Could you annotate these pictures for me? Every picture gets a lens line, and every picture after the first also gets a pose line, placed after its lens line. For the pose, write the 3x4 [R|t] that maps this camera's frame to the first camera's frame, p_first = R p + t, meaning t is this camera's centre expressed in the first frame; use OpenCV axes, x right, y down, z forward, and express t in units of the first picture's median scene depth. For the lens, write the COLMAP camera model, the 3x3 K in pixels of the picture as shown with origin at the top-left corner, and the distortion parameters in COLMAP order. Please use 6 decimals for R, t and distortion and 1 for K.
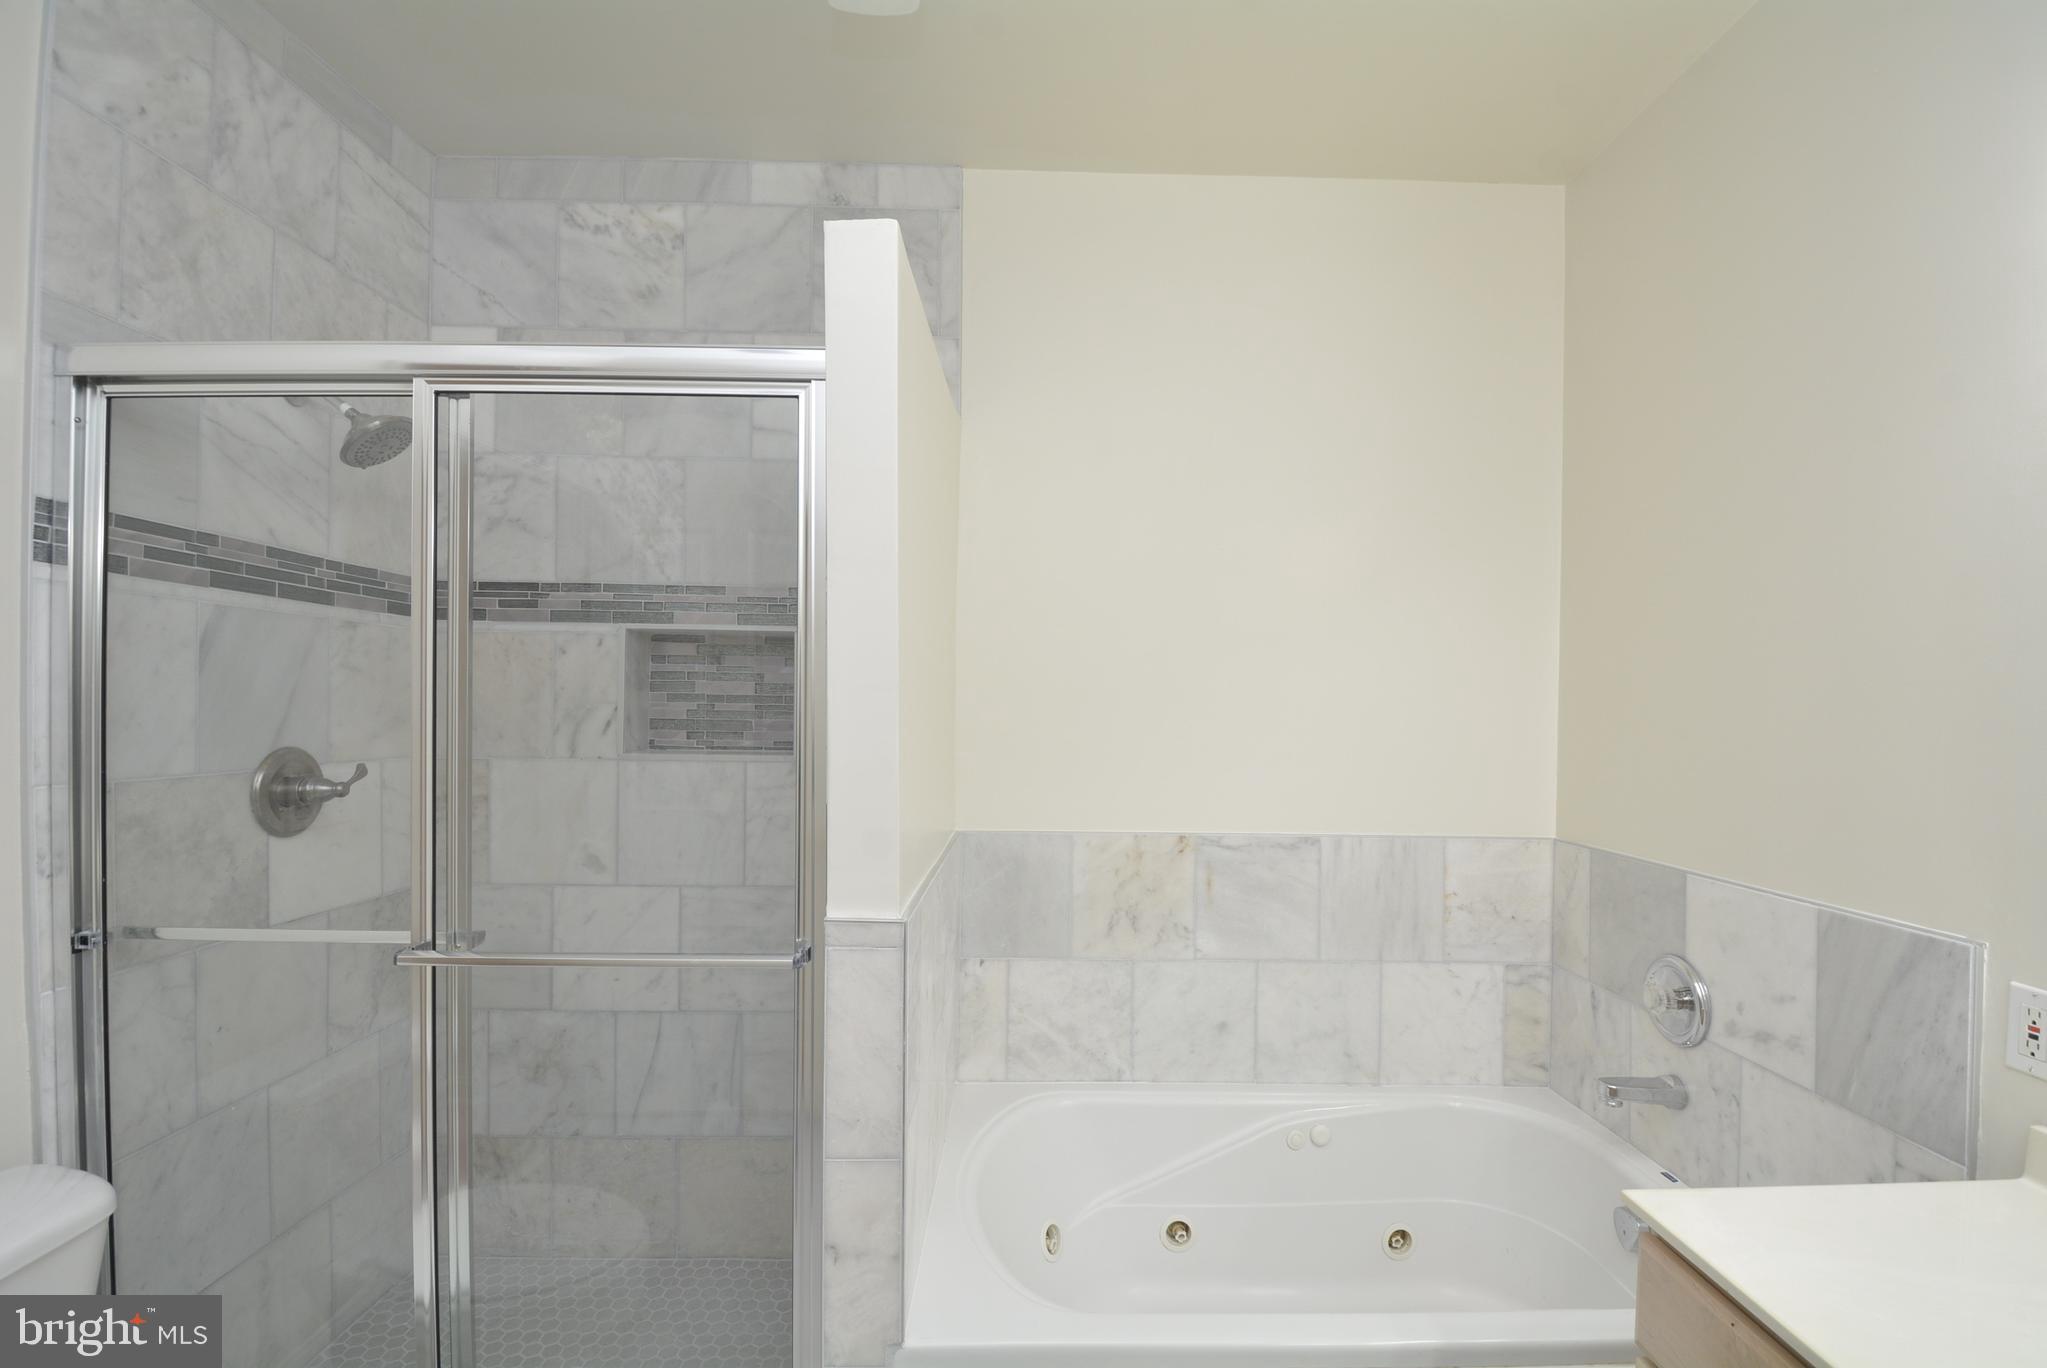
lens RADIAL K [[896.7, 0, 1048.7], [0, 896.7, 707.6], [0, 0, 1]] dist [0.016879, -0.023308]
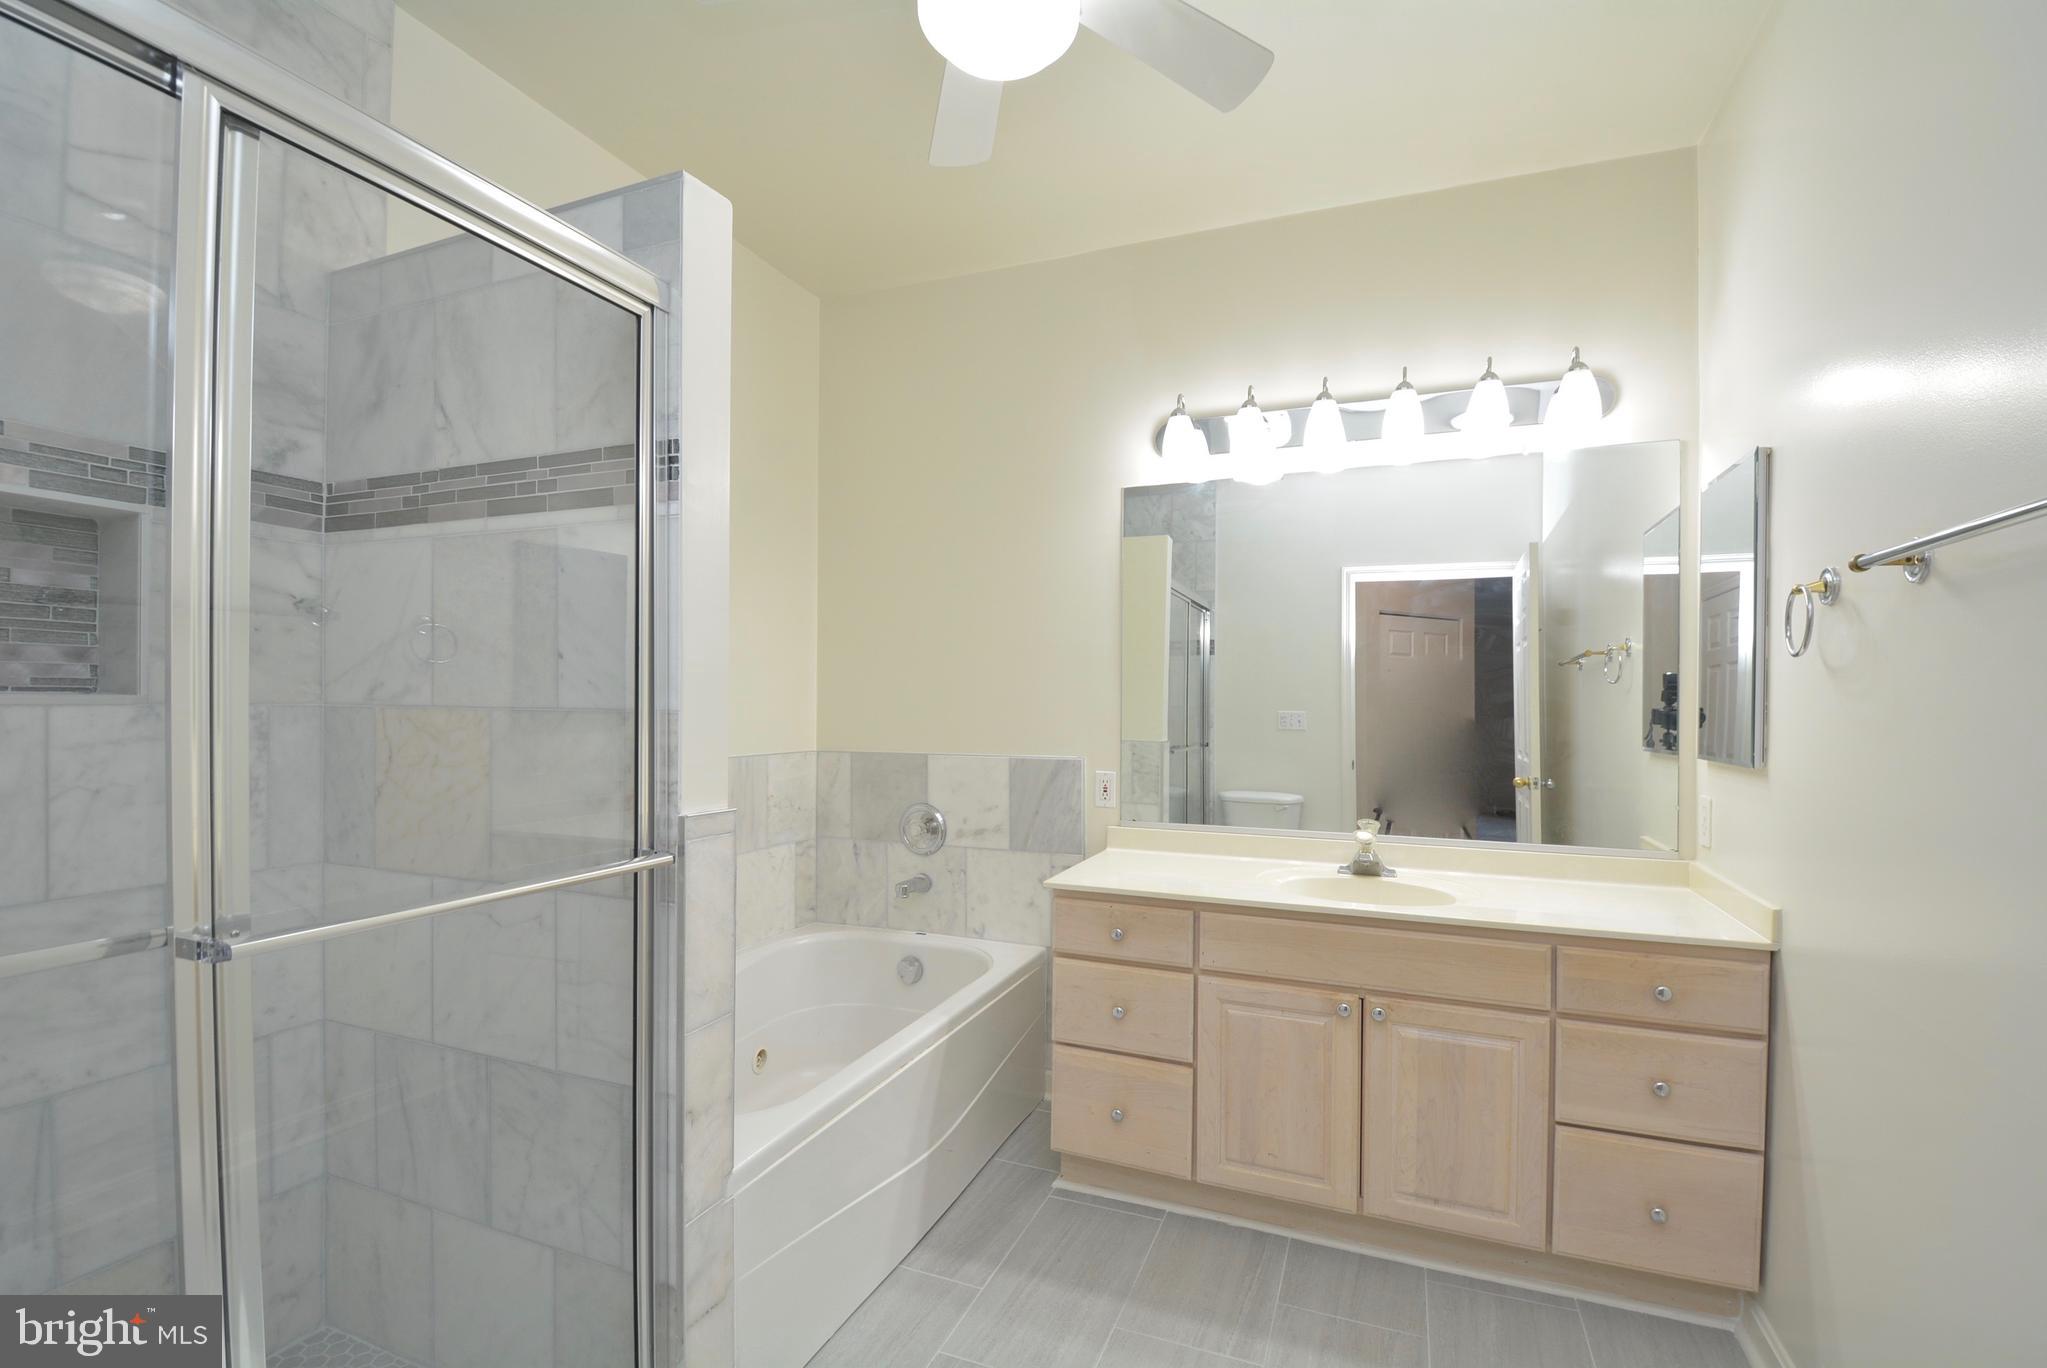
lens RADIAL K [[896.7, 0, 1048.7], [0, 896.7, 707.6], [0, 0, 1]] dist [0.016879, -0.023308]
pose [[0.376065, -0.016506, 0.926446, -0.719194], [-0.000323, 0.999839, 0.017945, 0.056054], [-0.926593, -0.007047, 0.375999, 0.120977]]
